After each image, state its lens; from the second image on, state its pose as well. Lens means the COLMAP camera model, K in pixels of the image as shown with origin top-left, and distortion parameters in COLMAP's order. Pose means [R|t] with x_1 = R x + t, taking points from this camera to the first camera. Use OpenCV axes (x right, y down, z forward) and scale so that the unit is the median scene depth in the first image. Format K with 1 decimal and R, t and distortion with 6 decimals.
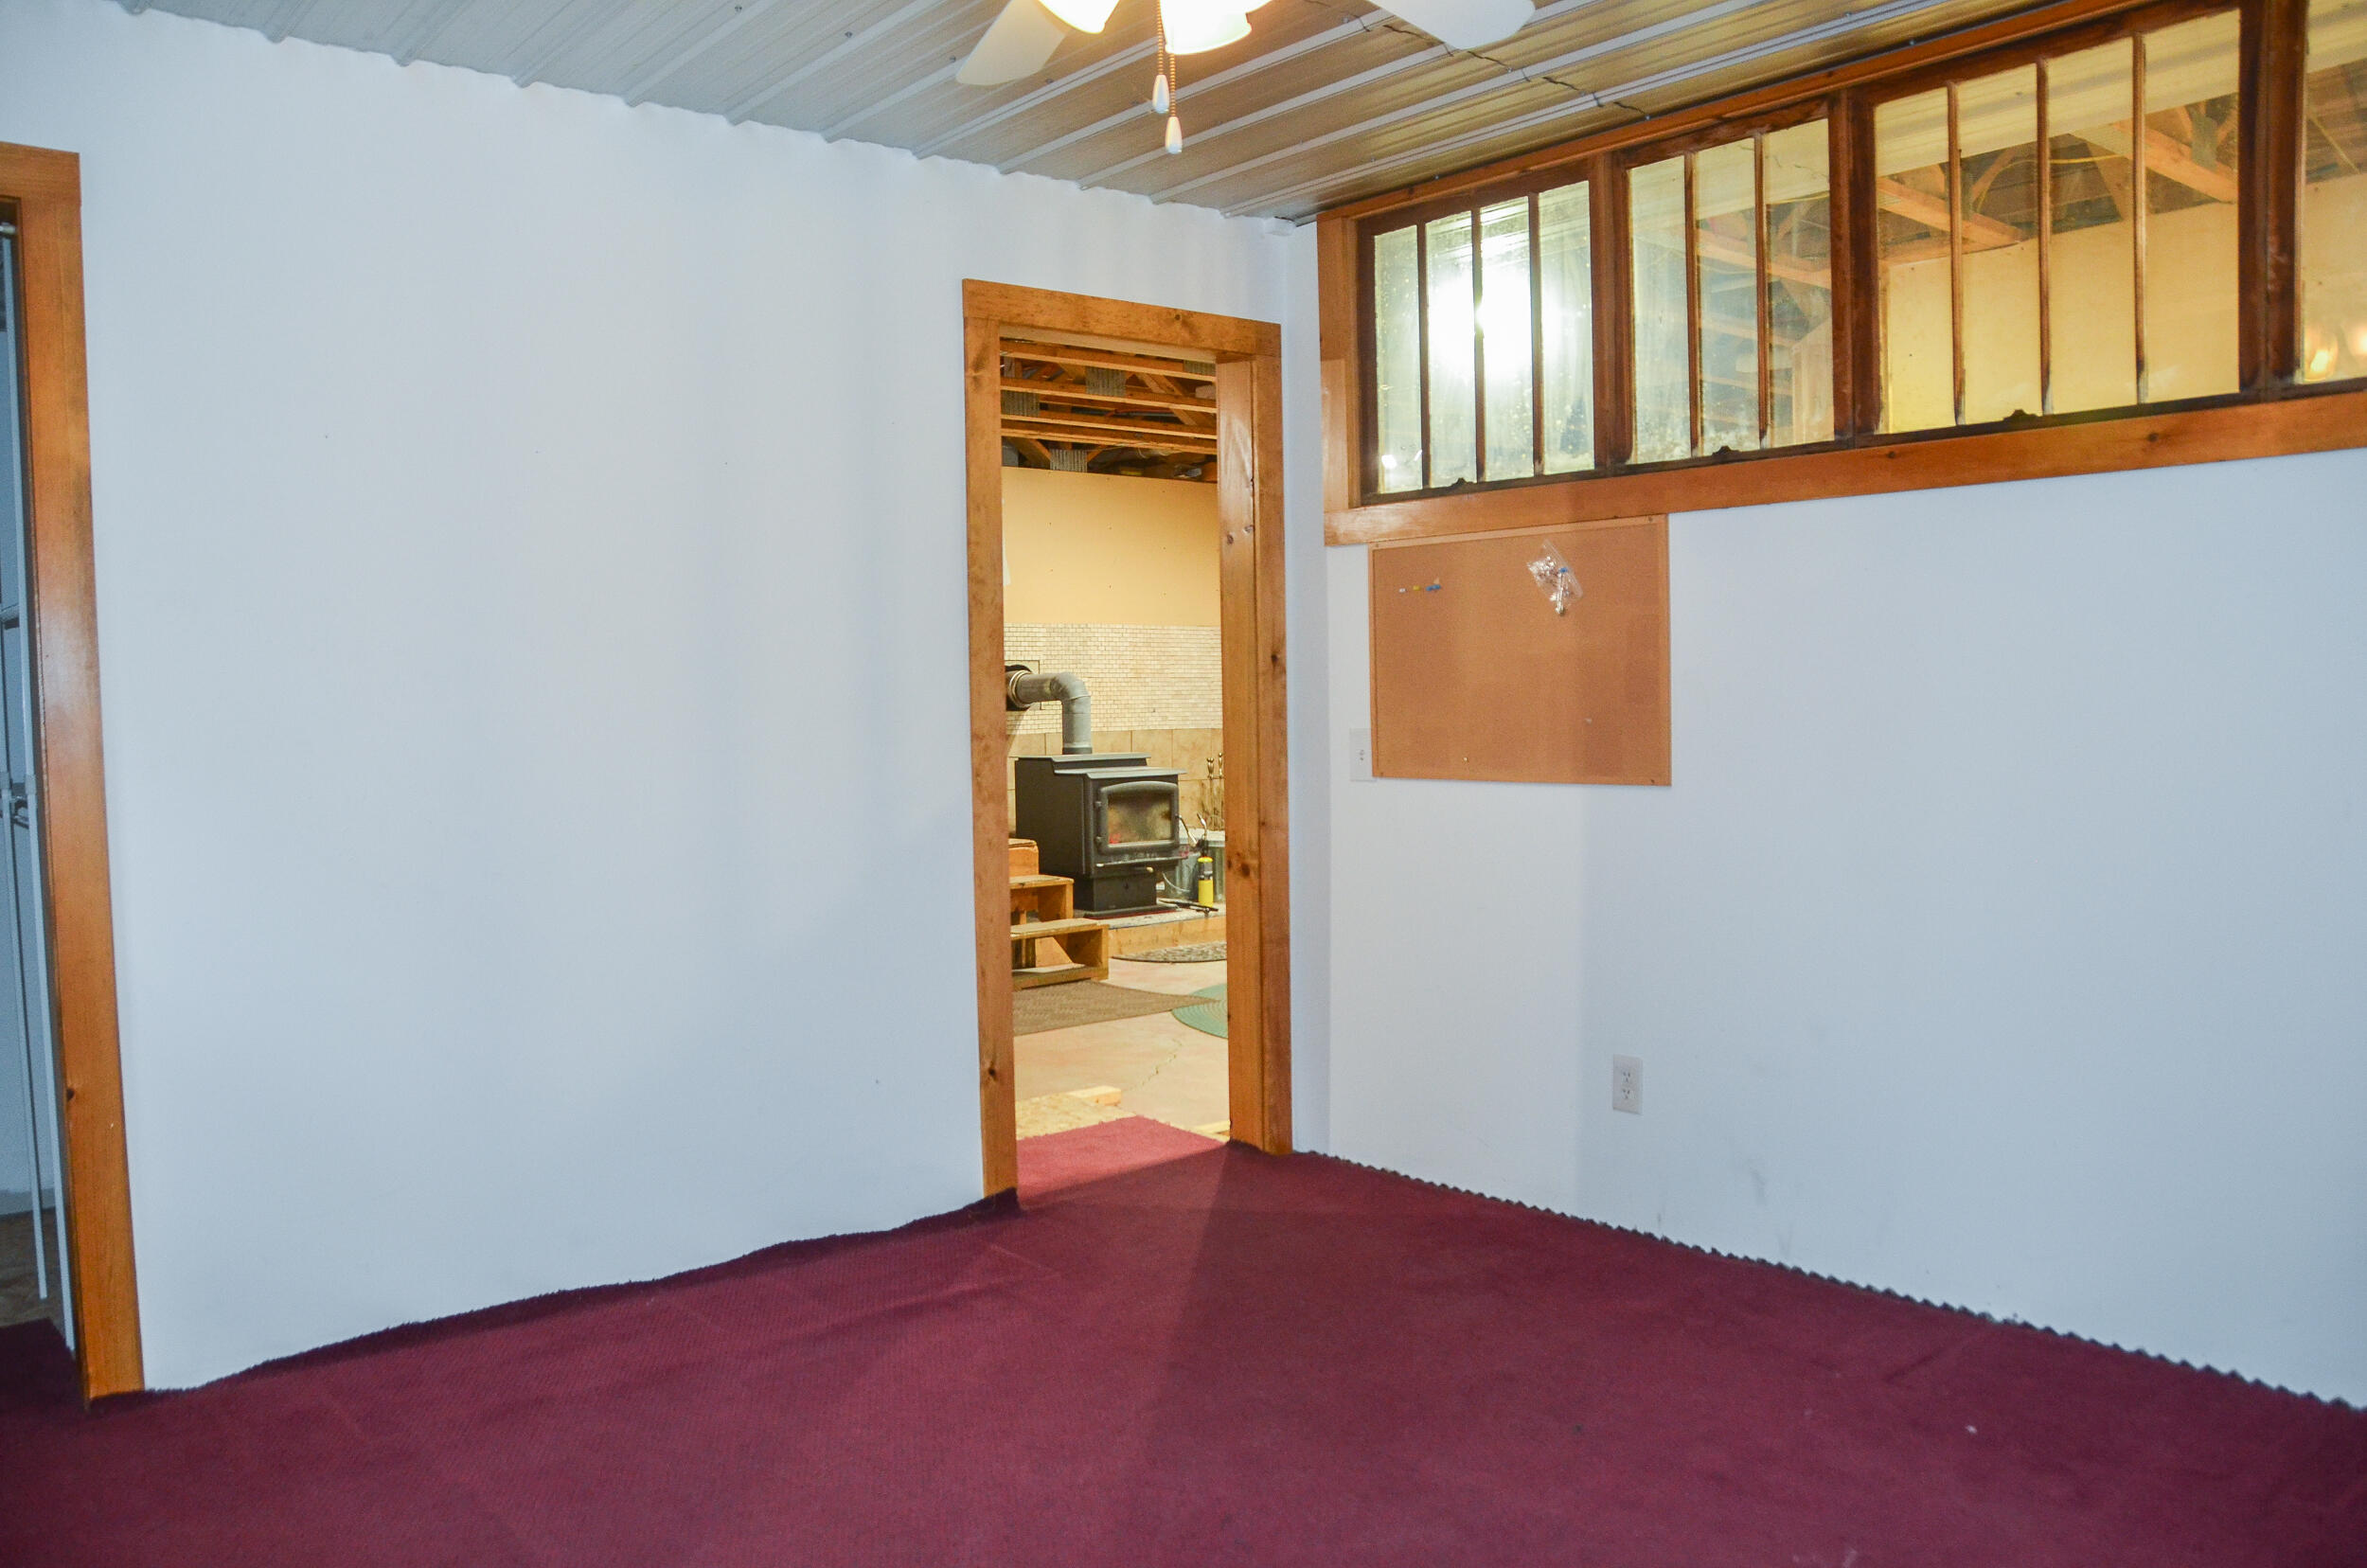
lens RADIAL K [[1862.1, 0, 1190.0], [0, 1862.1, 779.5], [0, 0, 1]] dist [-0.156768, 0.109658]
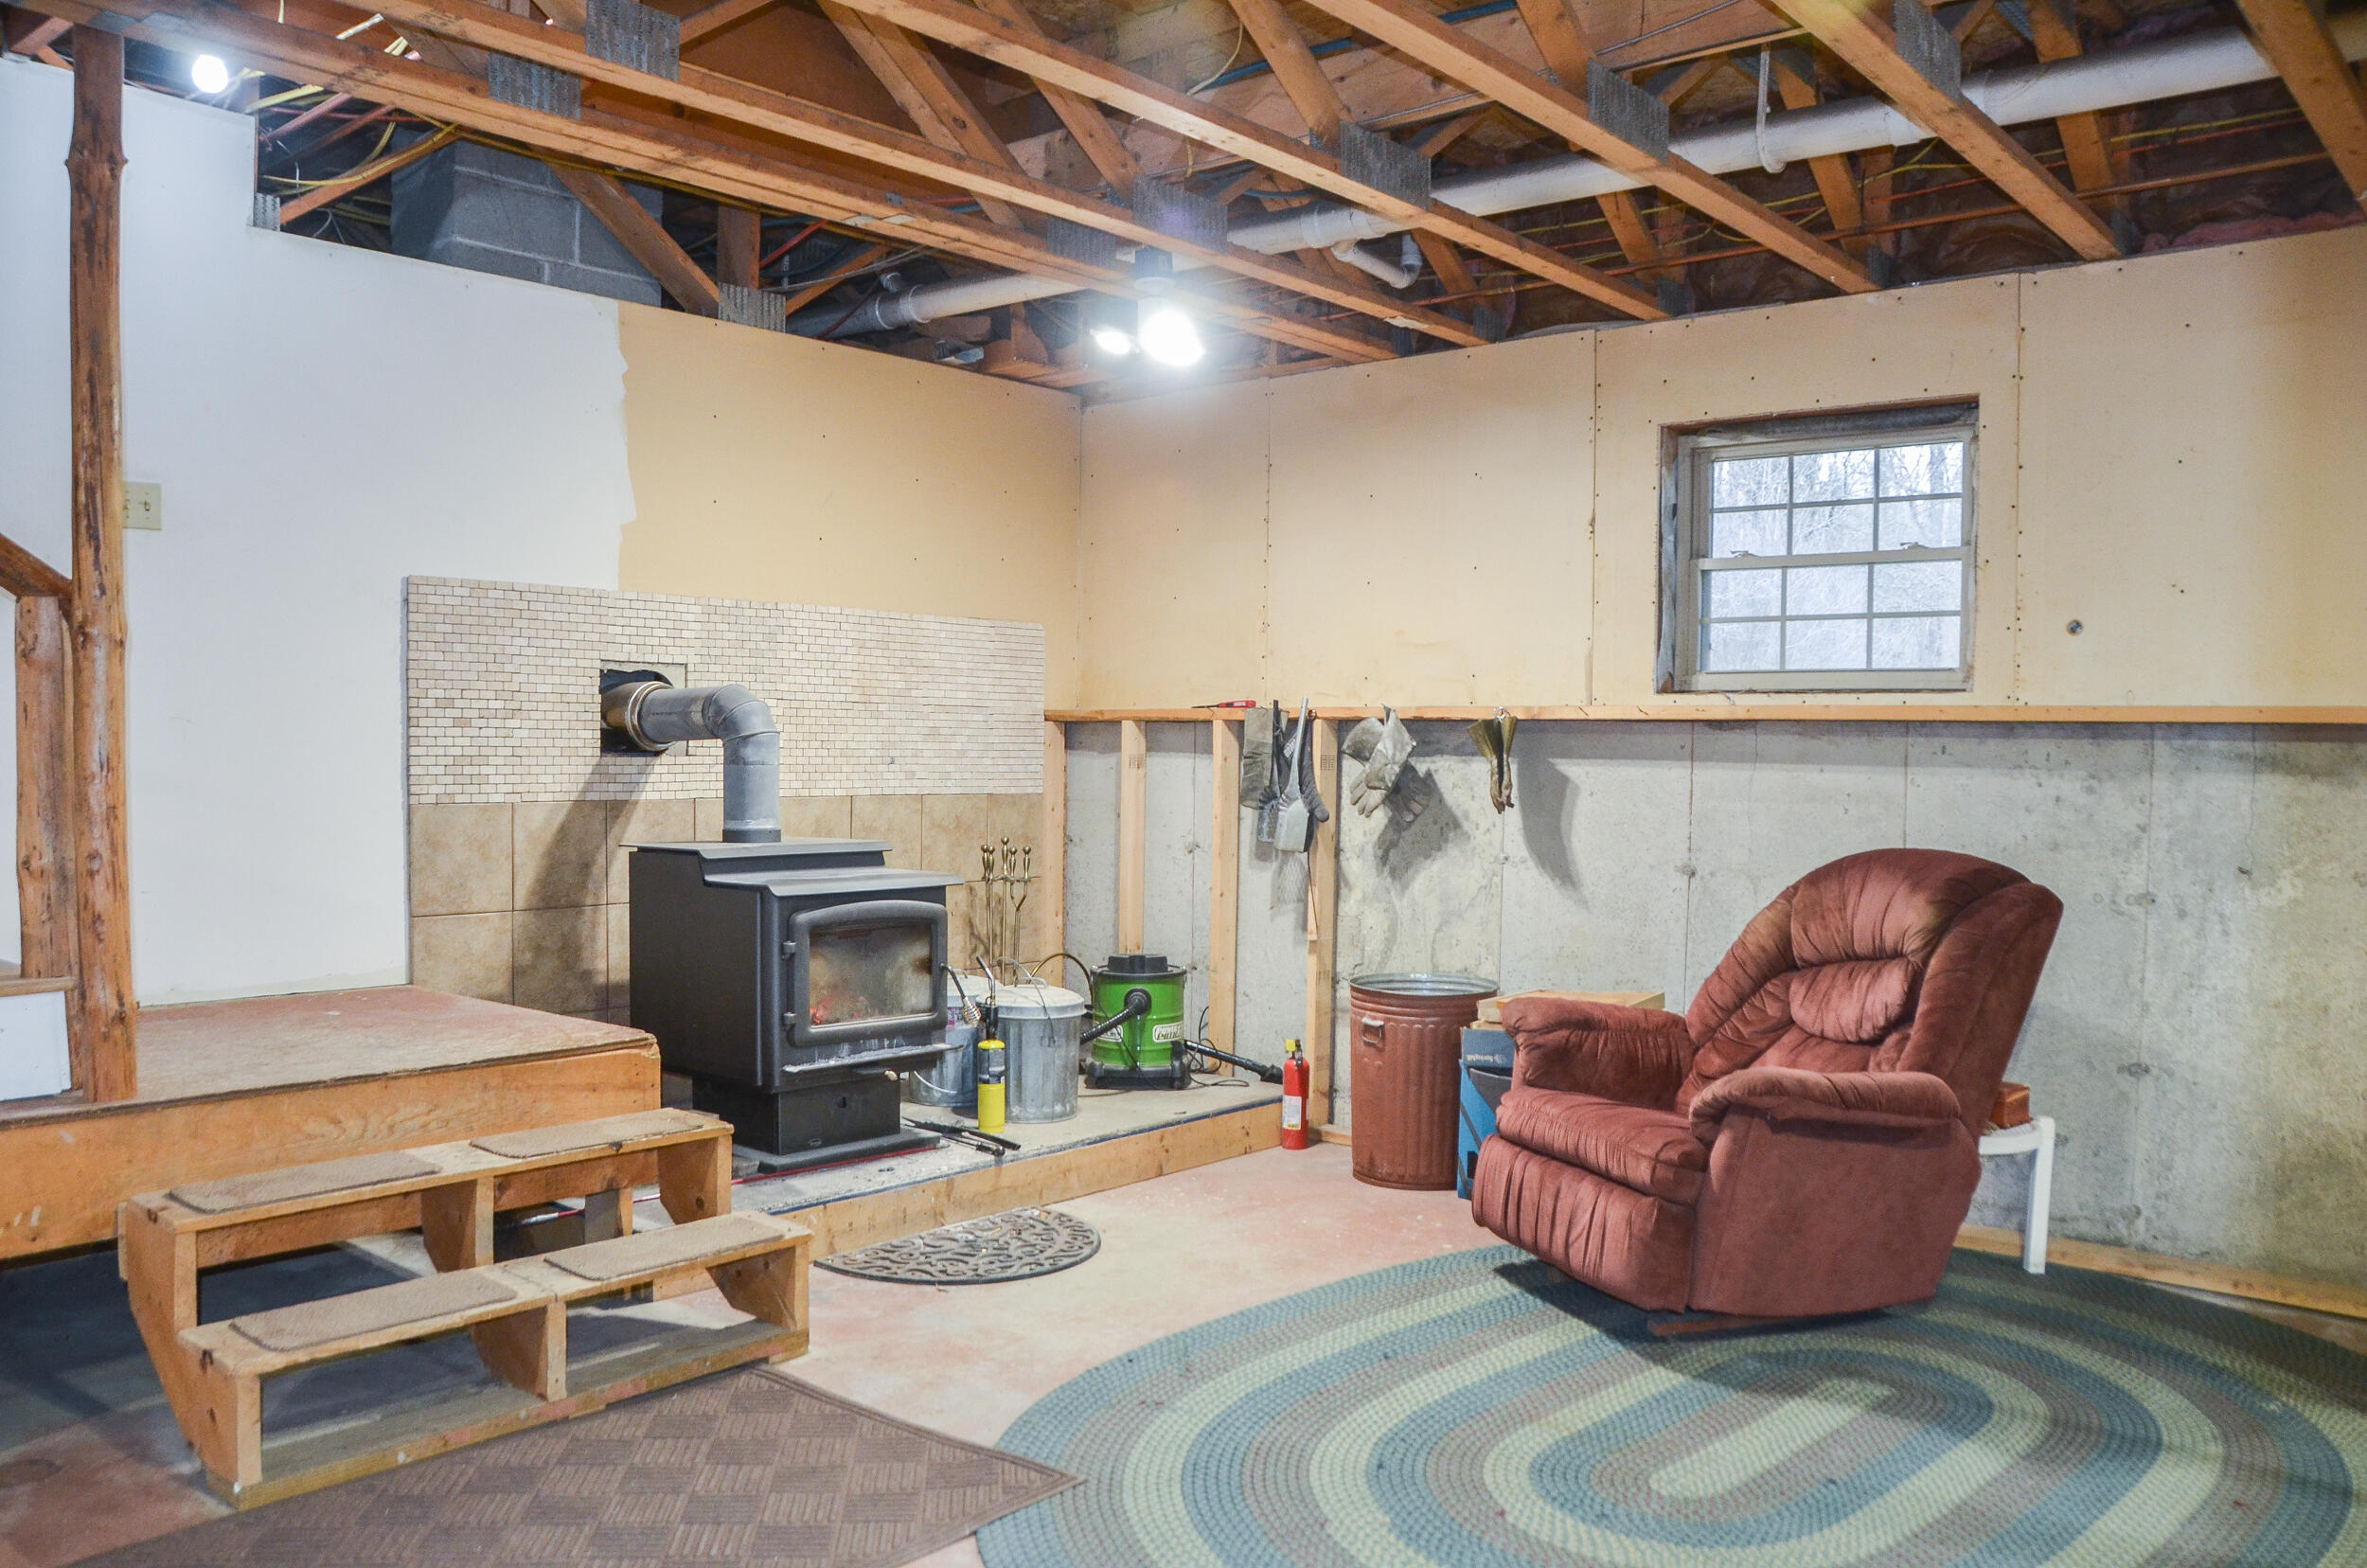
lens RADIAL K [[1862.1, 0, 1173.4], [0, 1862.1, 782.8], [0, 0, 1]] dist [-0.156768, 0.109658]
pose [[0.987995, 0.021227, 0.153022, -0.023326], [-0.017270, 0.999482, -0.027141, -0.018107], [-0.153519, 0.024172, 0.987850, 0.469955]]
